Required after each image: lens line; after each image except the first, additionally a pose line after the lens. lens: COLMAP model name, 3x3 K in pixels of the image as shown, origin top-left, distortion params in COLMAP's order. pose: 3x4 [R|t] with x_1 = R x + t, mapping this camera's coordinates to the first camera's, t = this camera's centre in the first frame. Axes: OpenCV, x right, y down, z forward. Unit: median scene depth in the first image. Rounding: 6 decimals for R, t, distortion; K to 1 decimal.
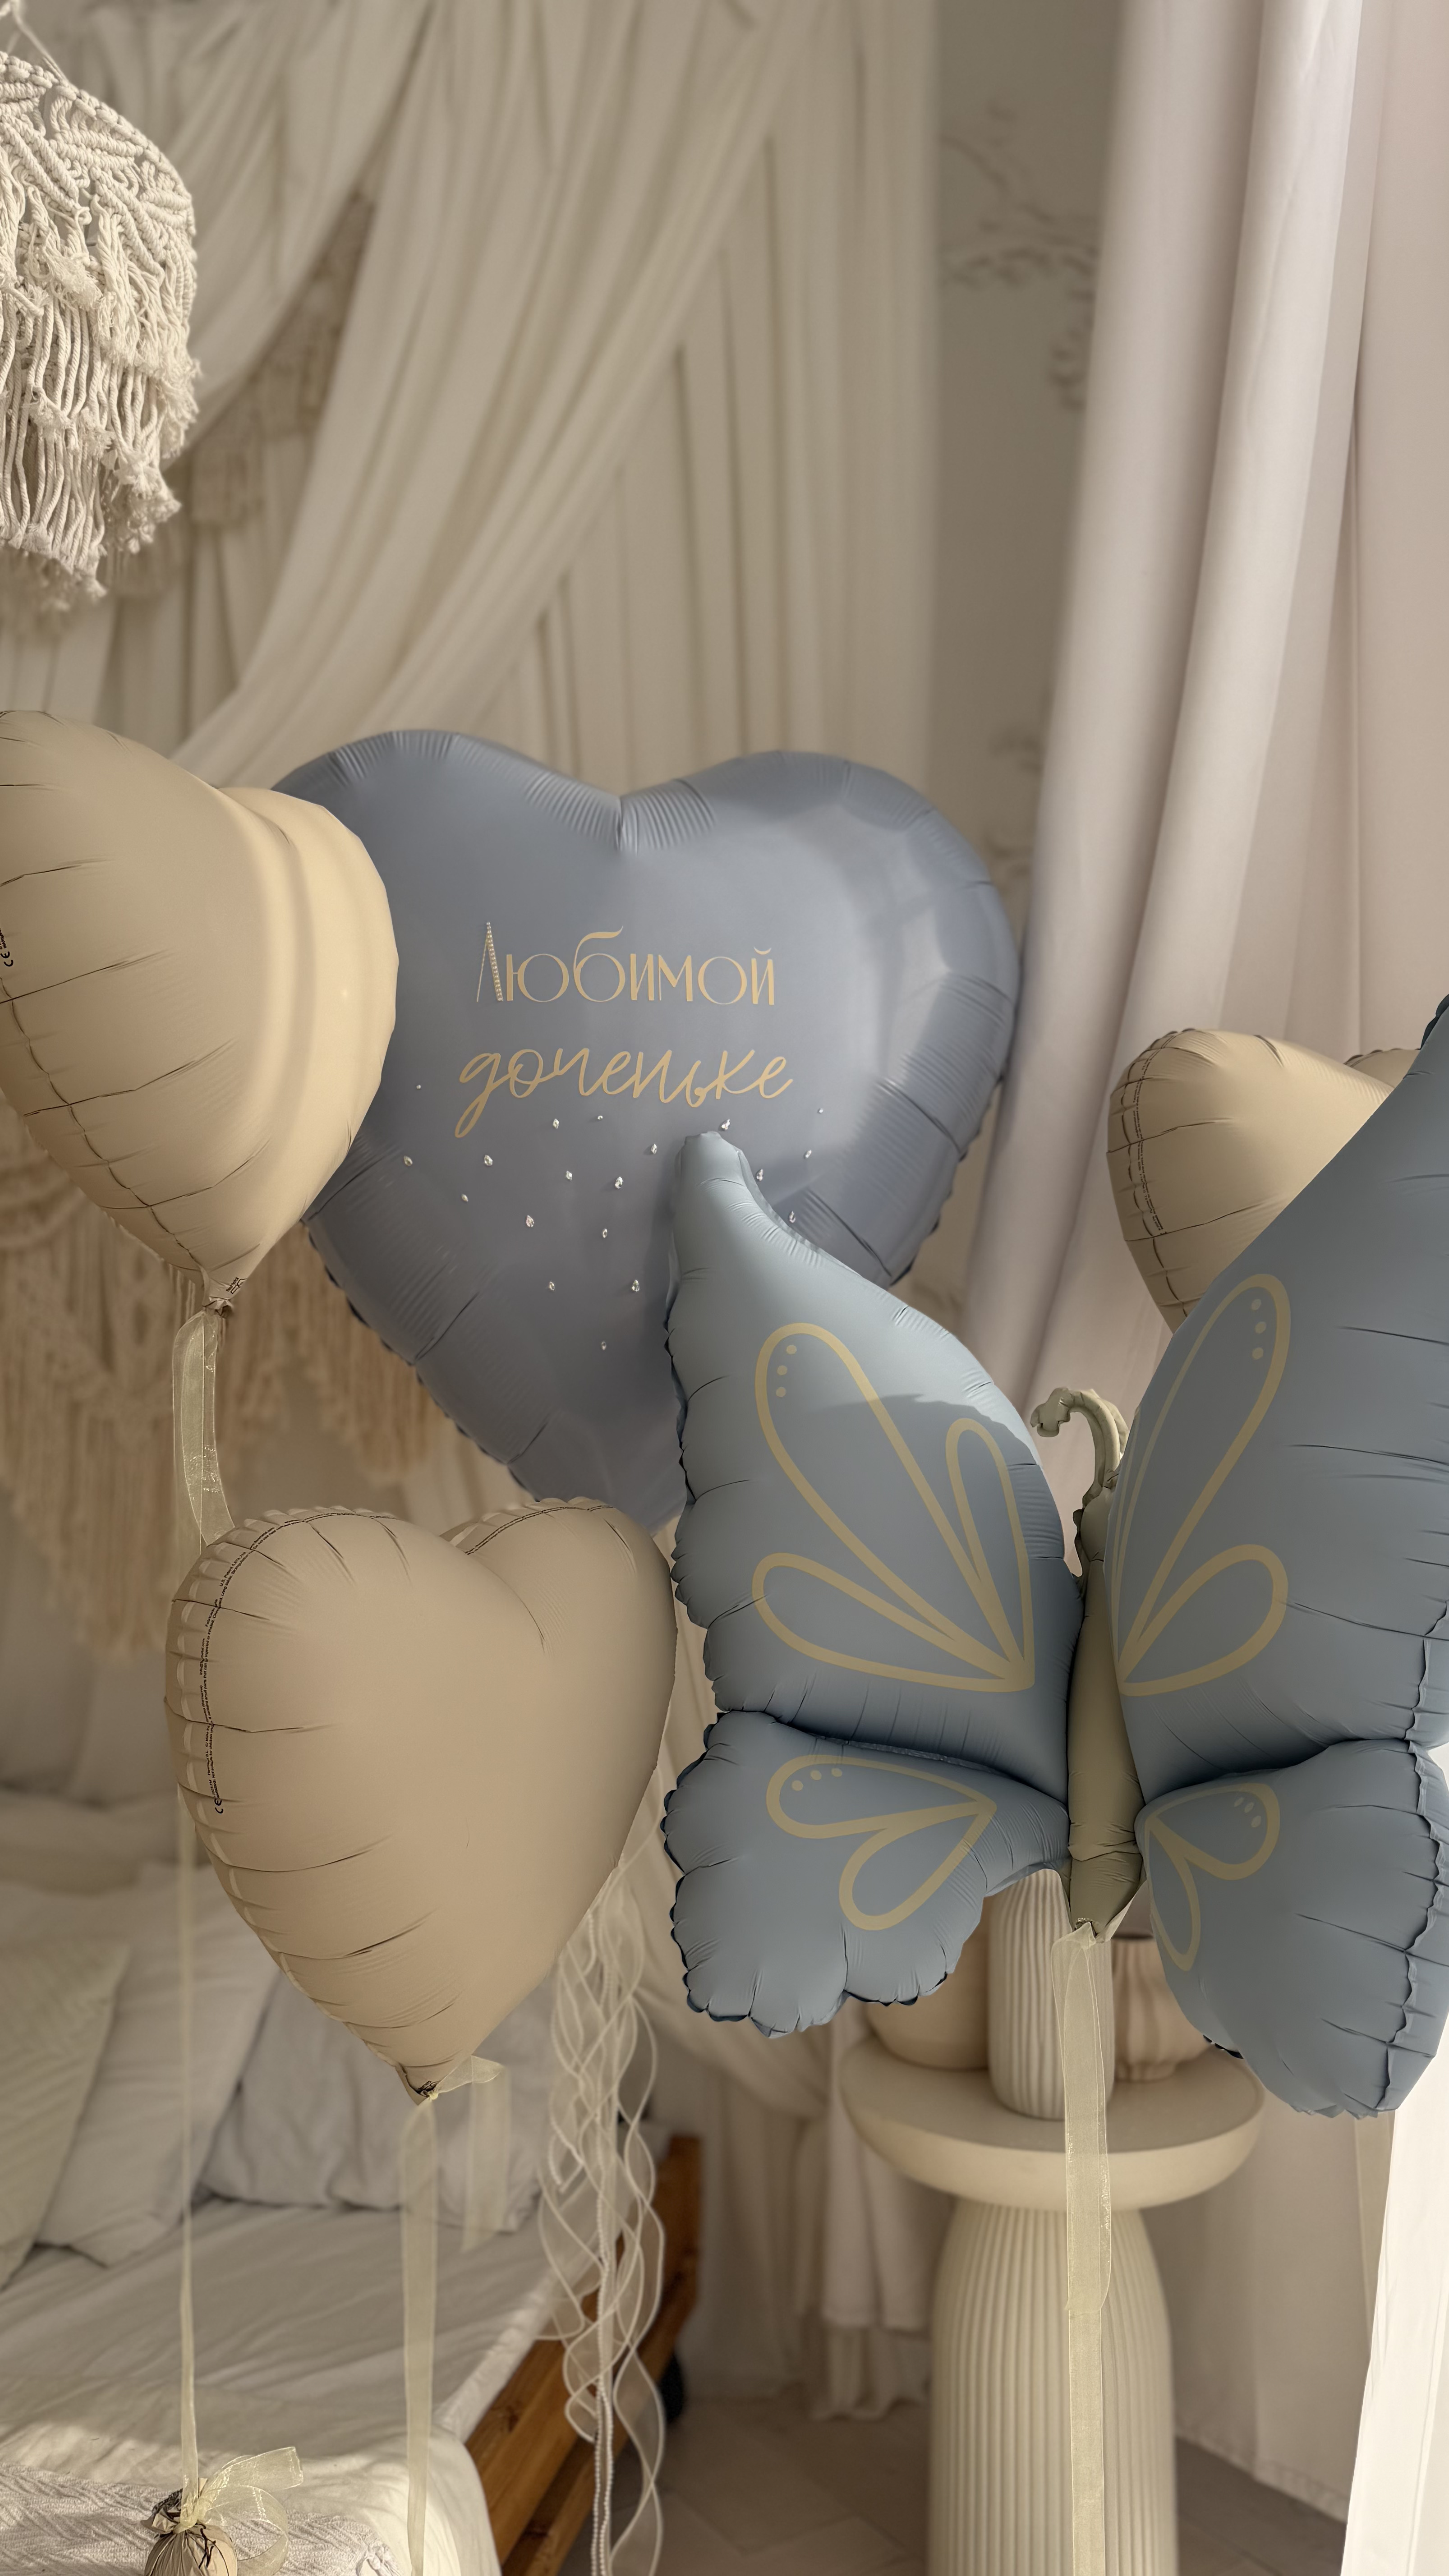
lens RADIAL K [[1821.5, 0, 724.0], [0, 1821.5, 1296.2], [0, 0, 1]] dist [0.046165, -0.055257]
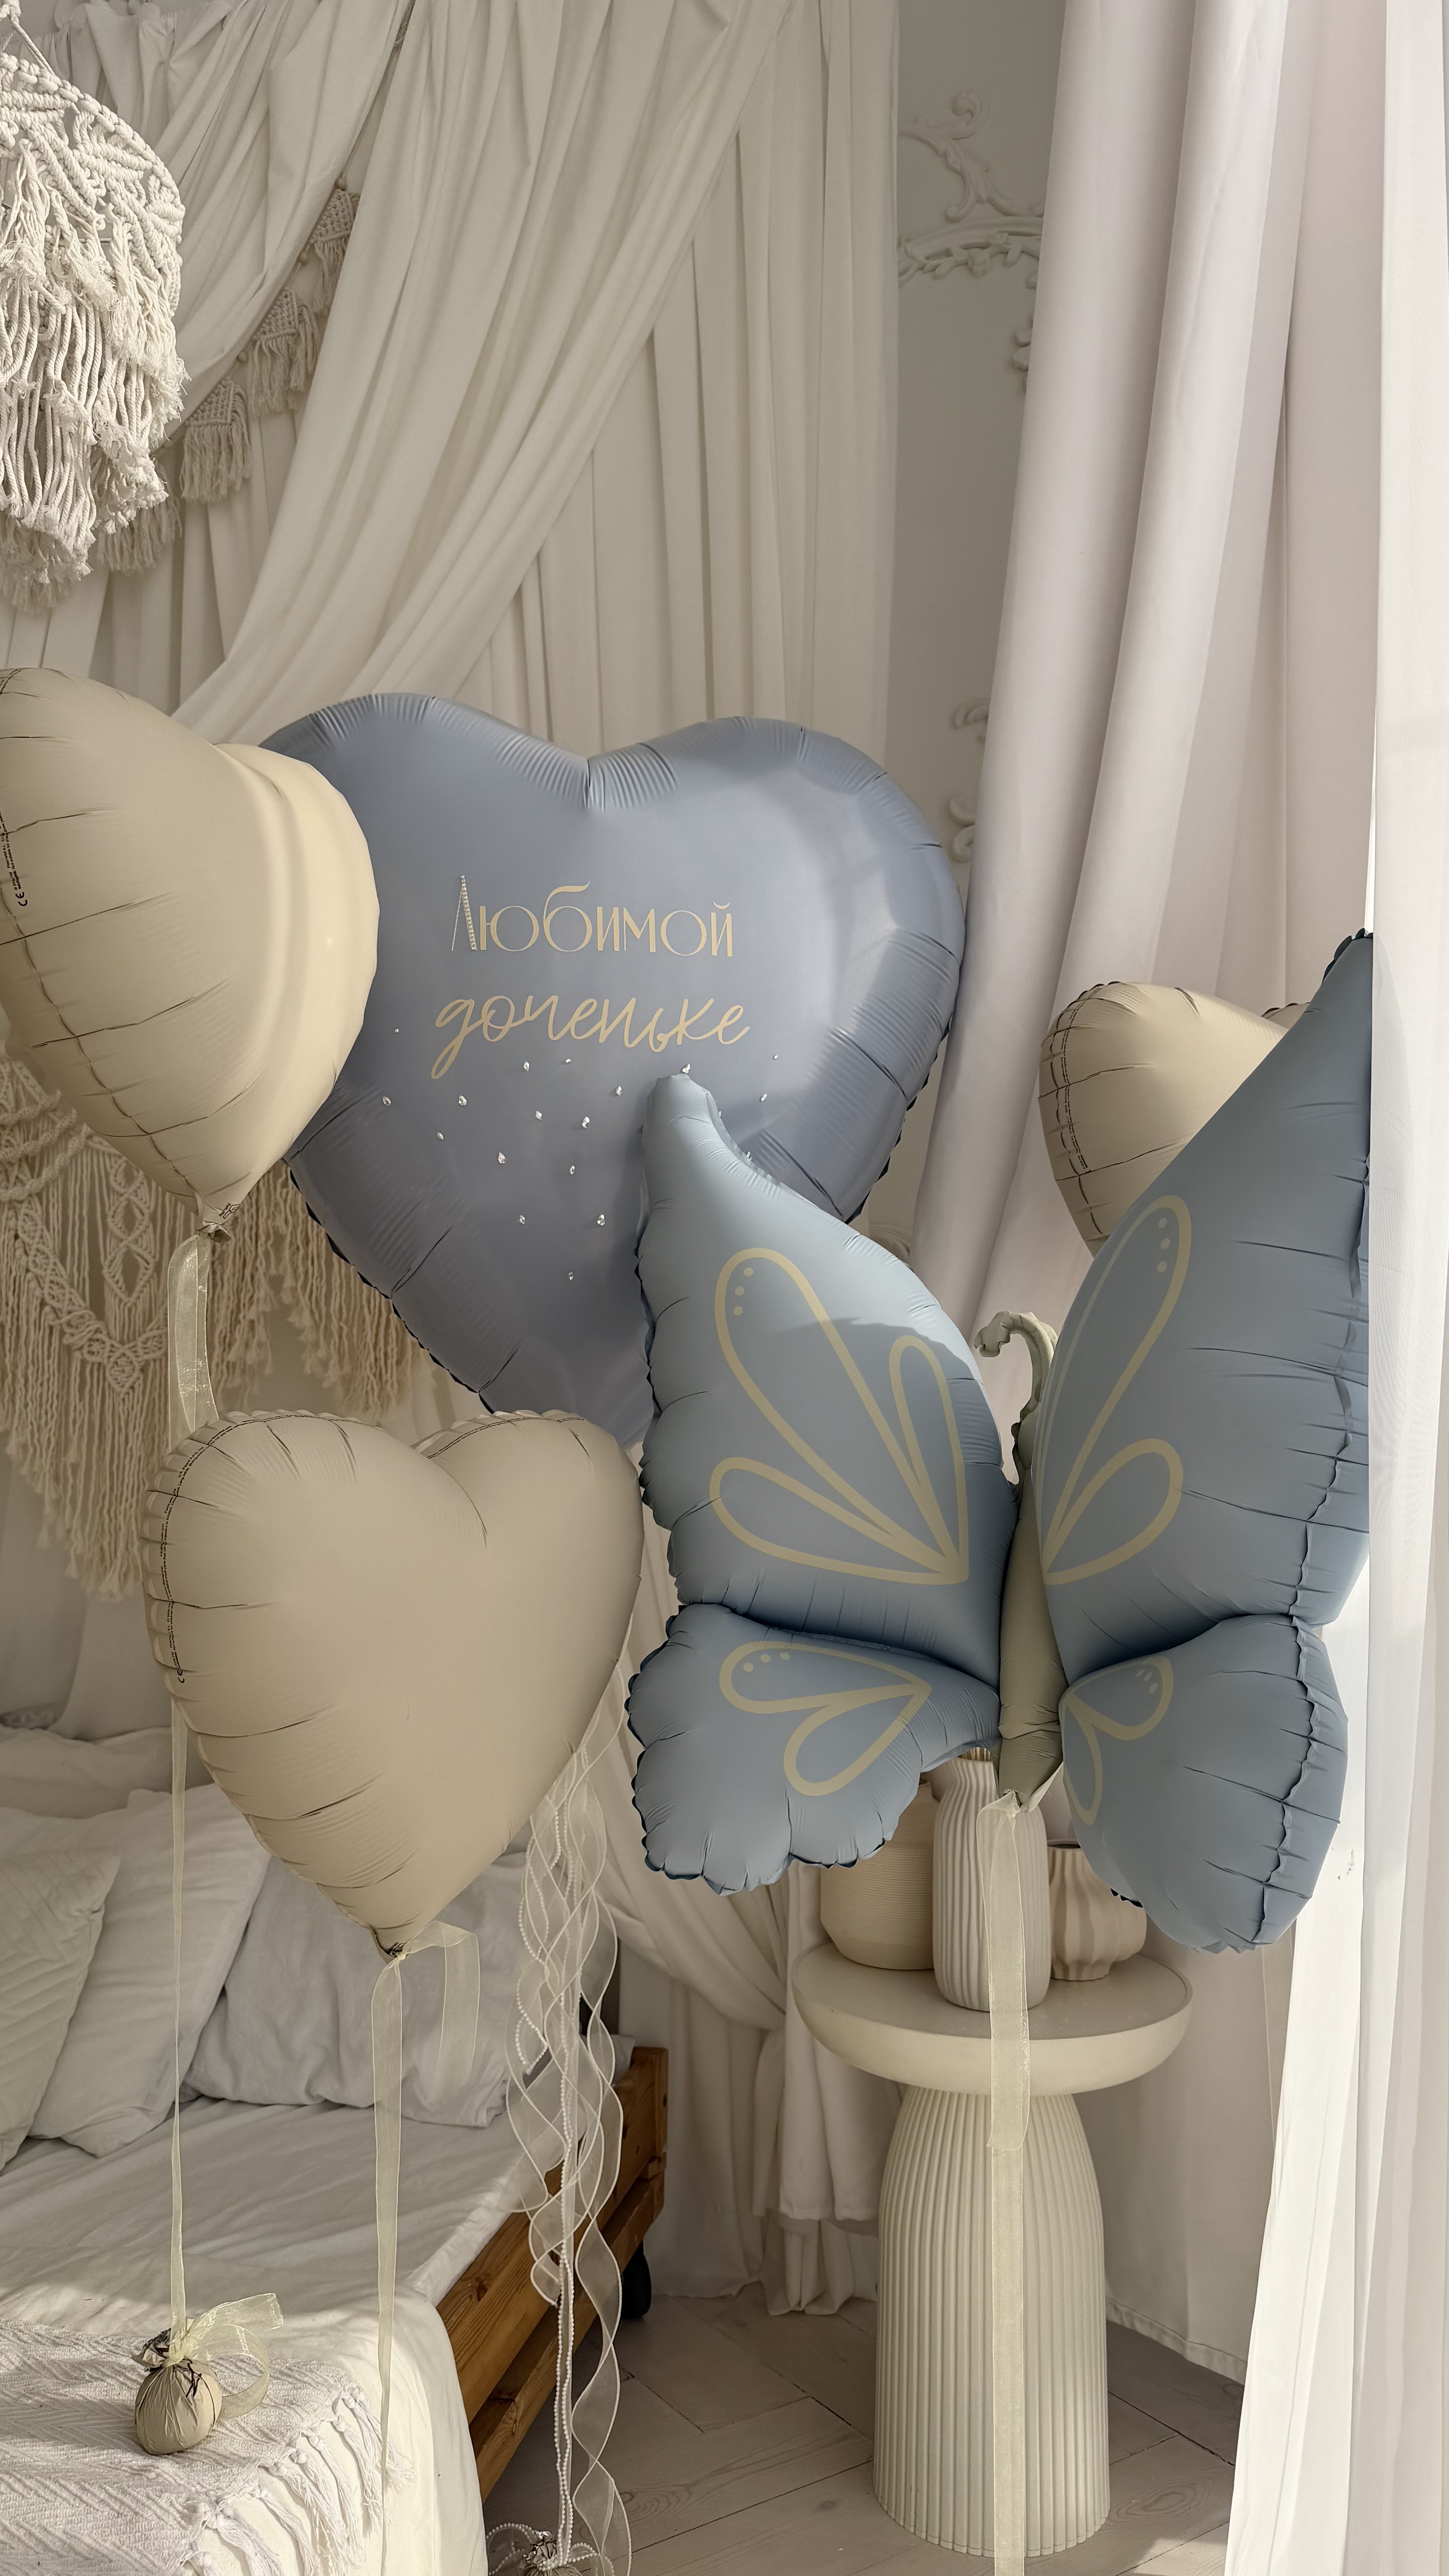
lens RADIAL K [[1821.5, 0, 722.7], [0, 1821.5, 1287.0], [0, 0, 1]] dist [0.046165, -0.055257]
pose [[0.999950, 0.003587, 0.009344, 0.011009], [-0.003619, 0.999988, 0.003419, 0.024946], [-0.009331, -0.003452, 0.999951, -0.055235]]
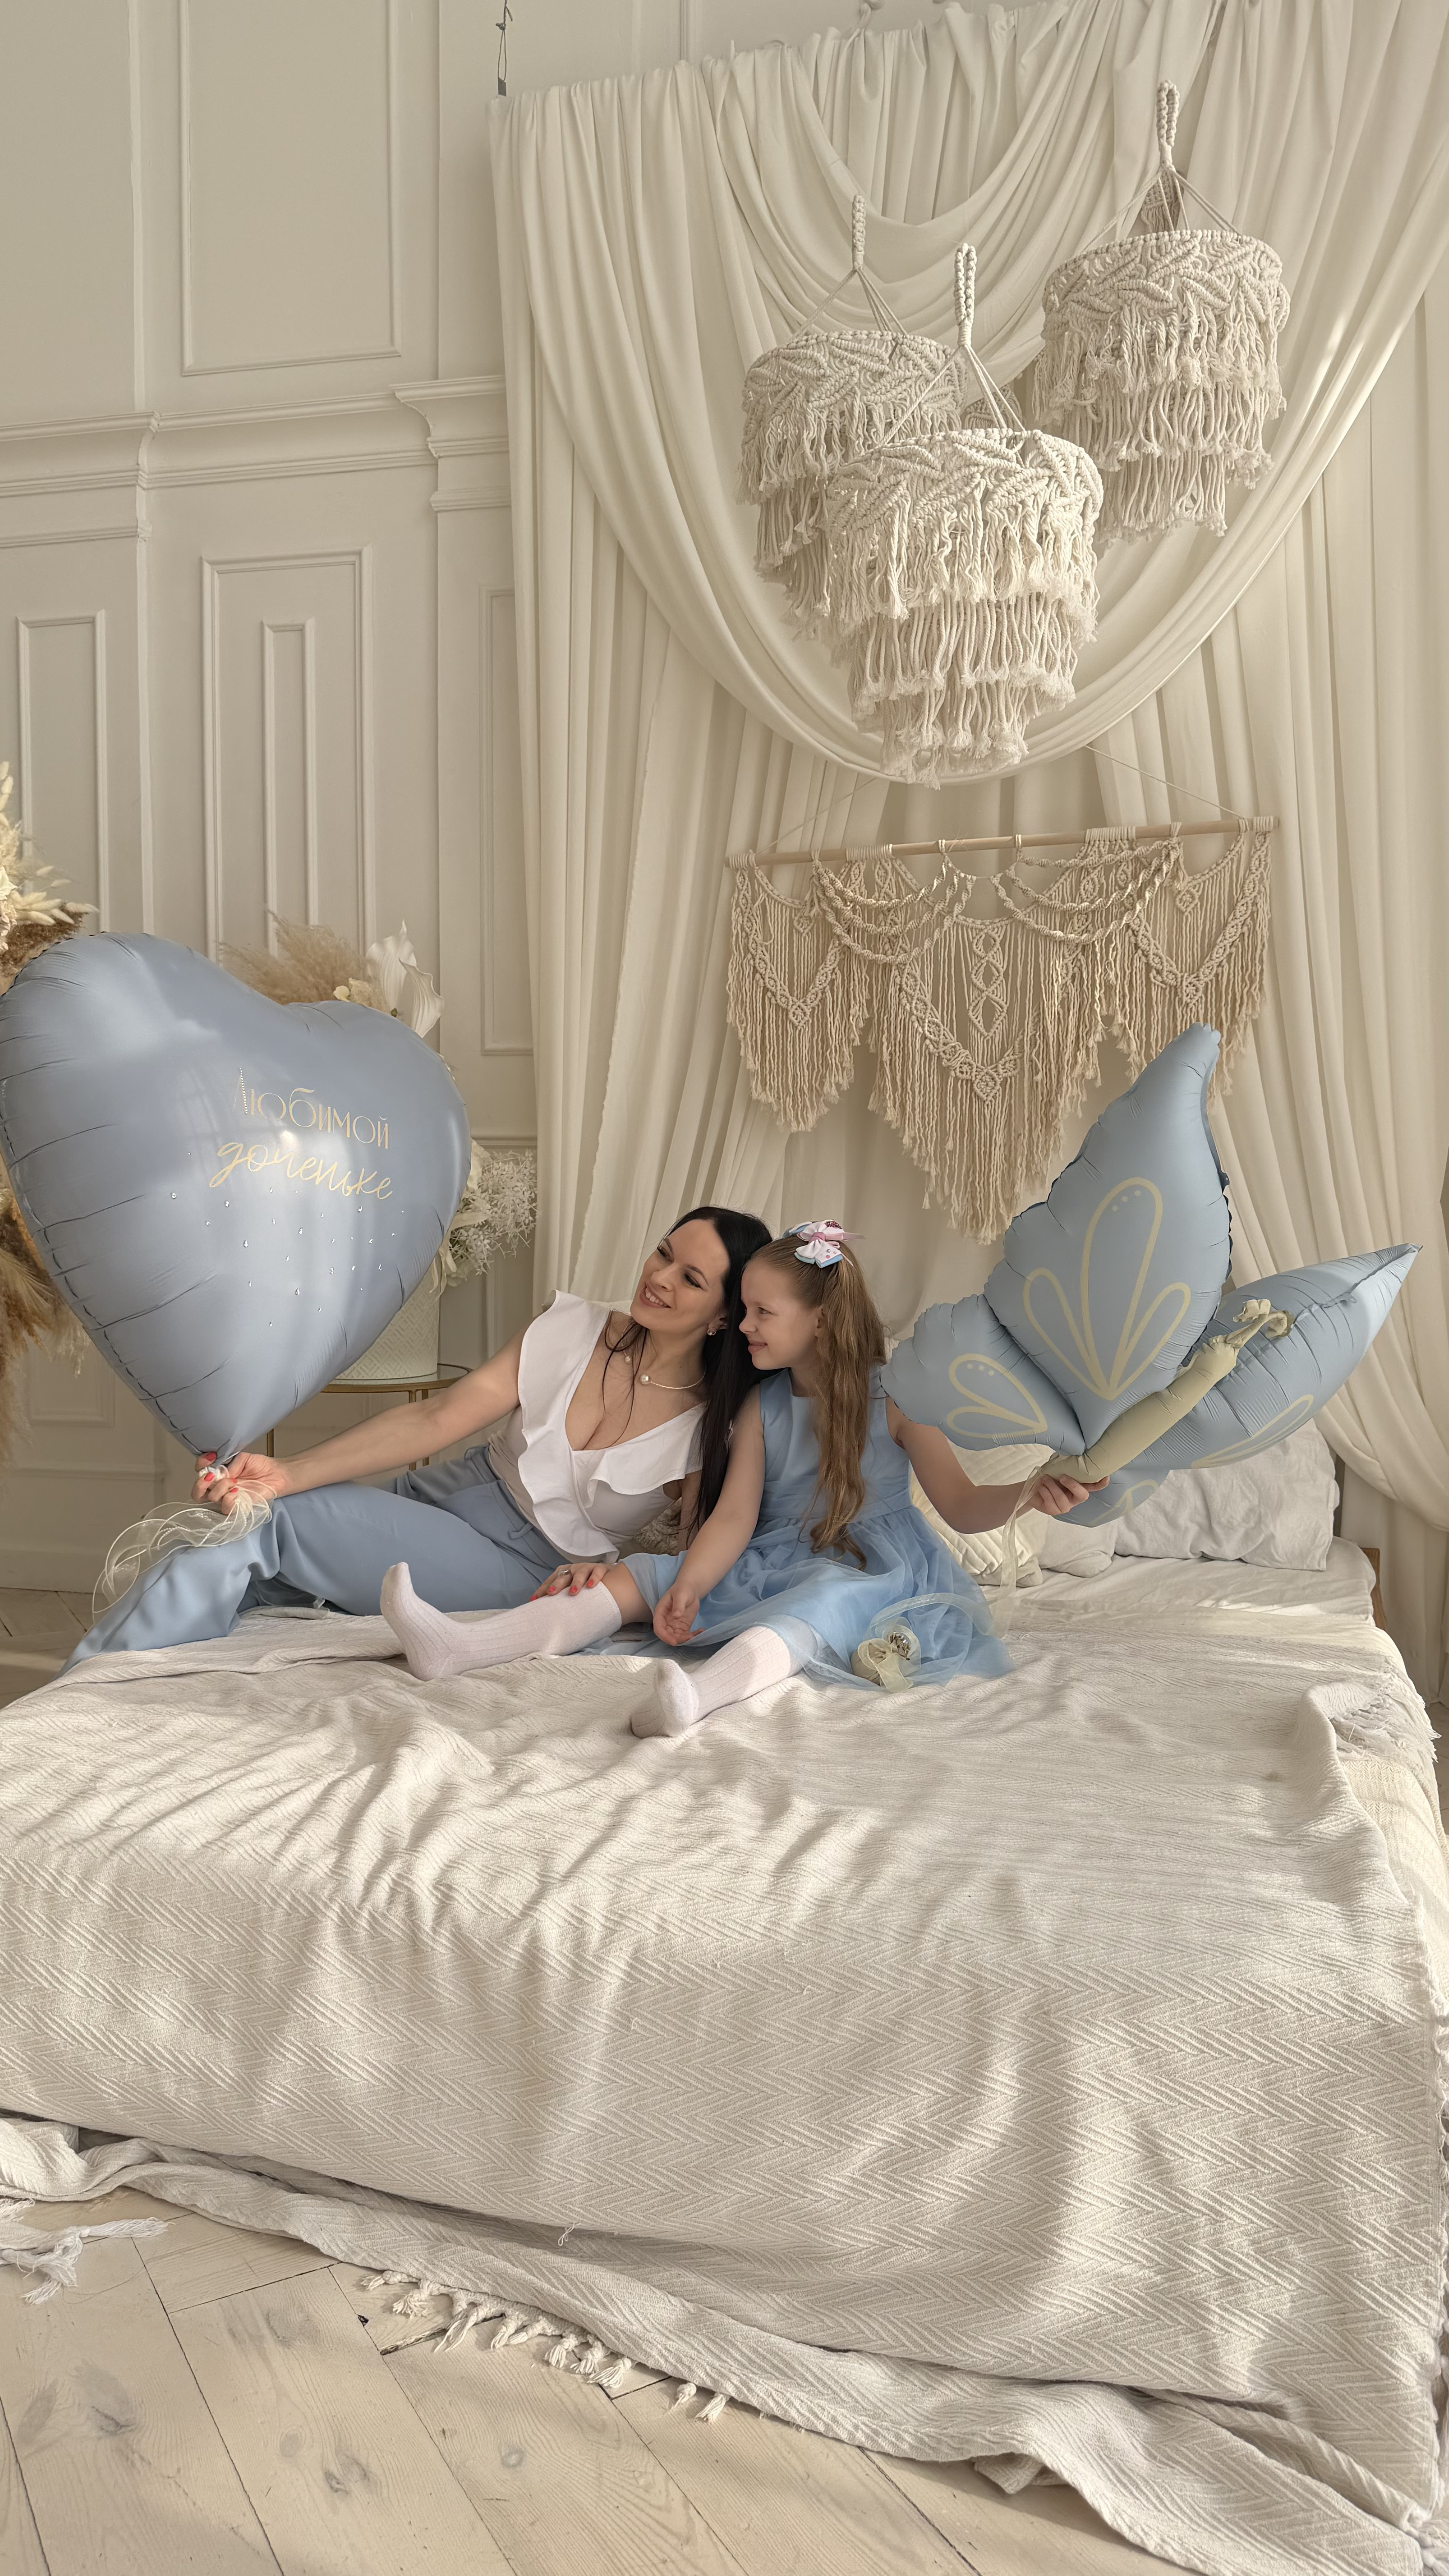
lens RADIAL K [[1821.5, 0, 767.7], [0, 1821.5, 1298.0], [0, 0, 1]] dist [0.046165, -0.055257]
pose [[0.996464, 0.006268, -0.083792, -0.500515], [0.006880, 0.987779, 0.155707, 0.014748], [0.083743, -0.155733, 0.984243, -0.642950]]
